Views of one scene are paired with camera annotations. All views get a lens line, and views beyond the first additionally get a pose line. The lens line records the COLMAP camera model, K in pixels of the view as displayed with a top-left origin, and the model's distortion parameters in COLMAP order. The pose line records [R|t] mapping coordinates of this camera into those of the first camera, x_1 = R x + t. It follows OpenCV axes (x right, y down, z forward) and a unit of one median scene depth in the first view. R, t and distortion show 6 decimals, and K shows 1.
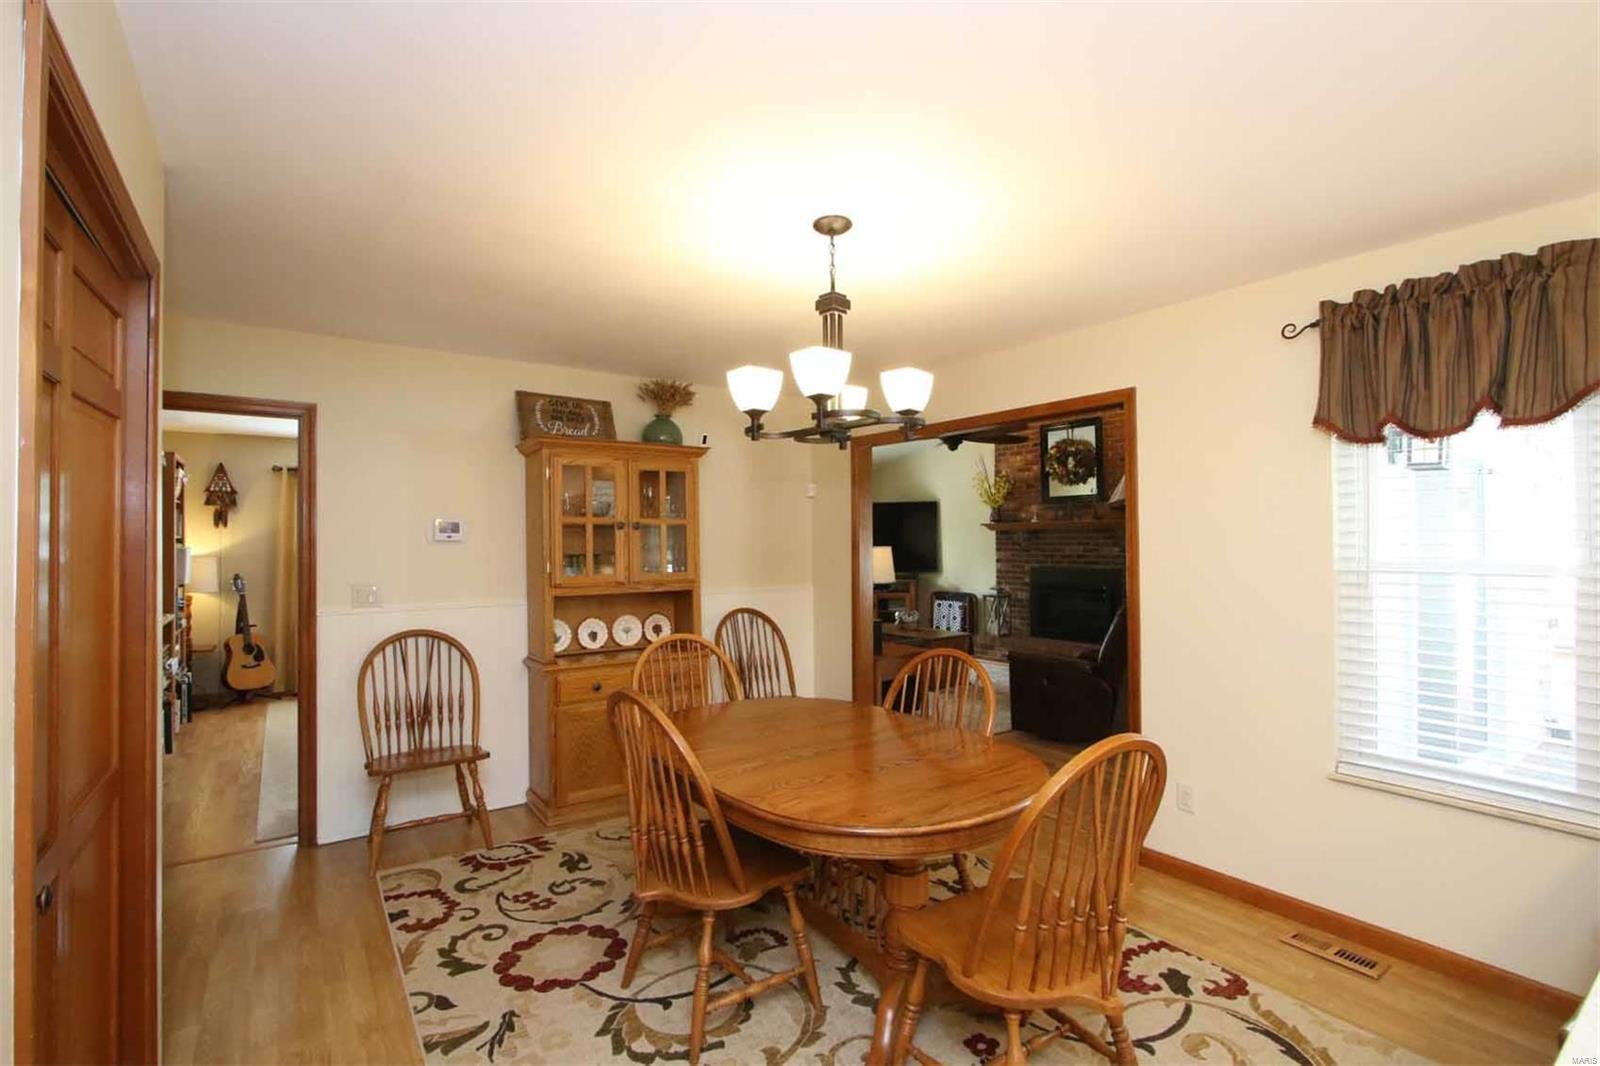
lens RADIAL K [[740.3, 0, 786.4], [0, 740.3, 527.4], [0, 0, 1]] dist [-0.001440, -0.000039]
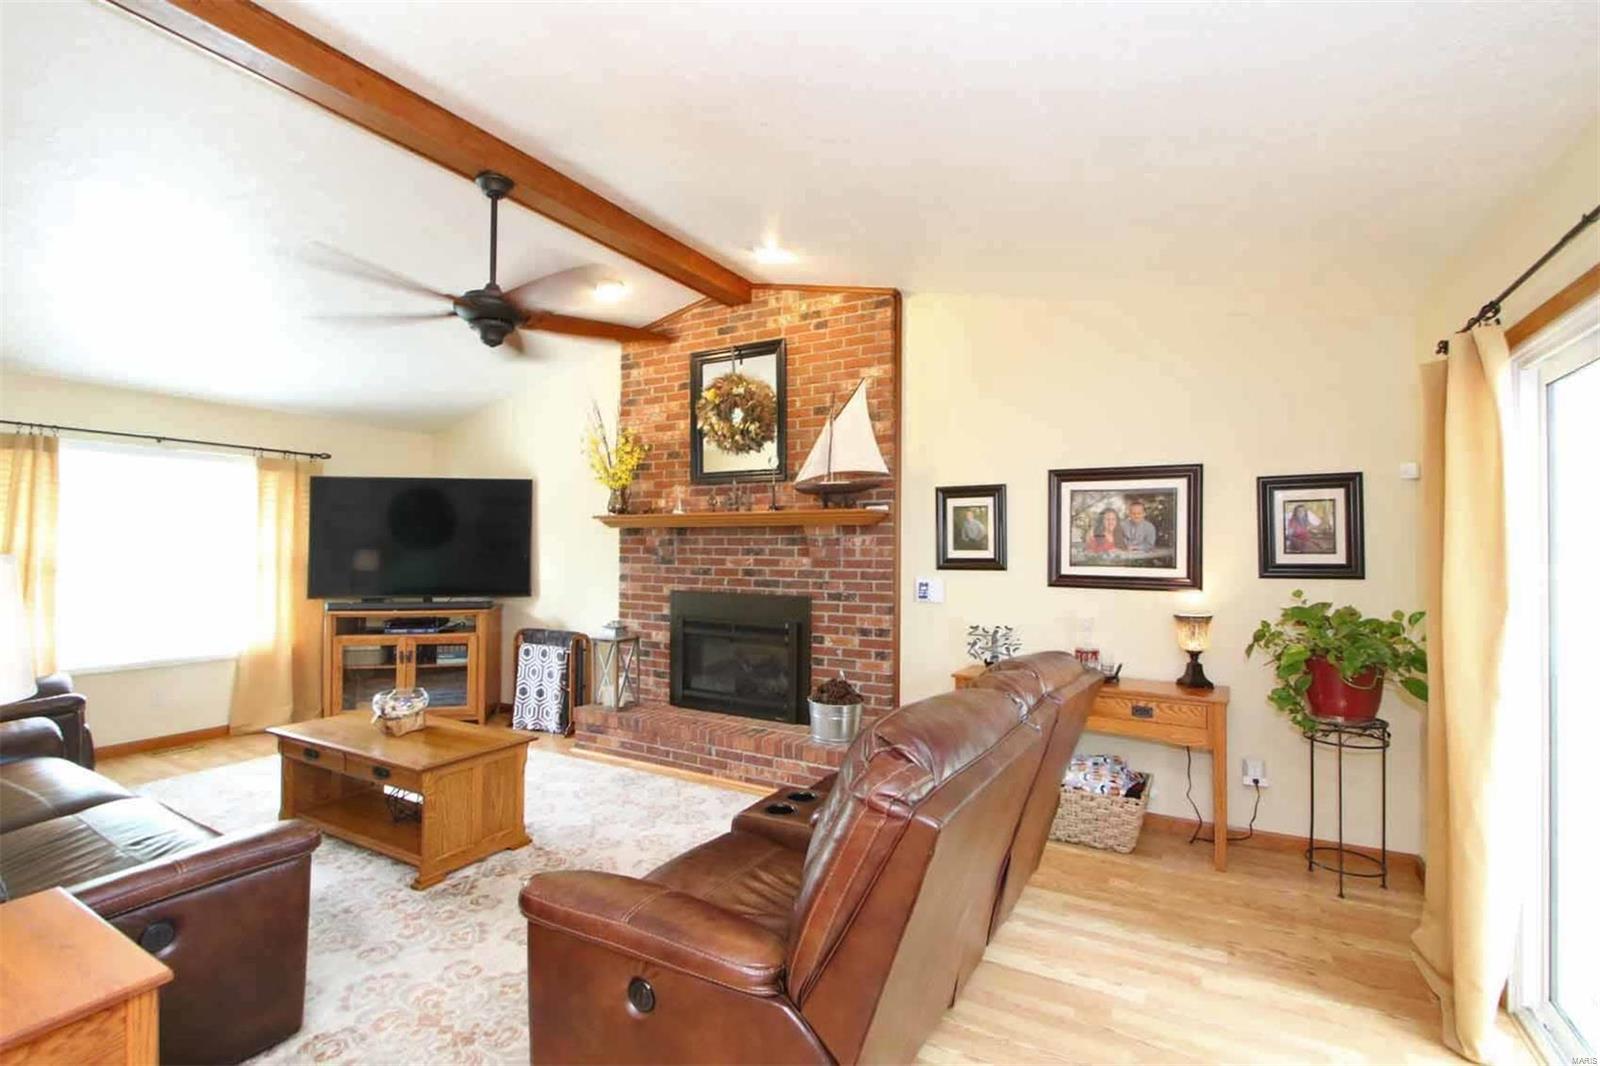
lens RADIAL K [[734.1, 0, 799.1], [0, 734.1, 536.6], [0, 0, 1]] dist [-0.015188, -0.000167]
pose [[0.902949, 0.016493, 0.429432, 0.309766], [-0.017812, 0.999841, -0.000947, 0.017507], [-0.429379, -0.006794, 0.903099, 0.777463]]
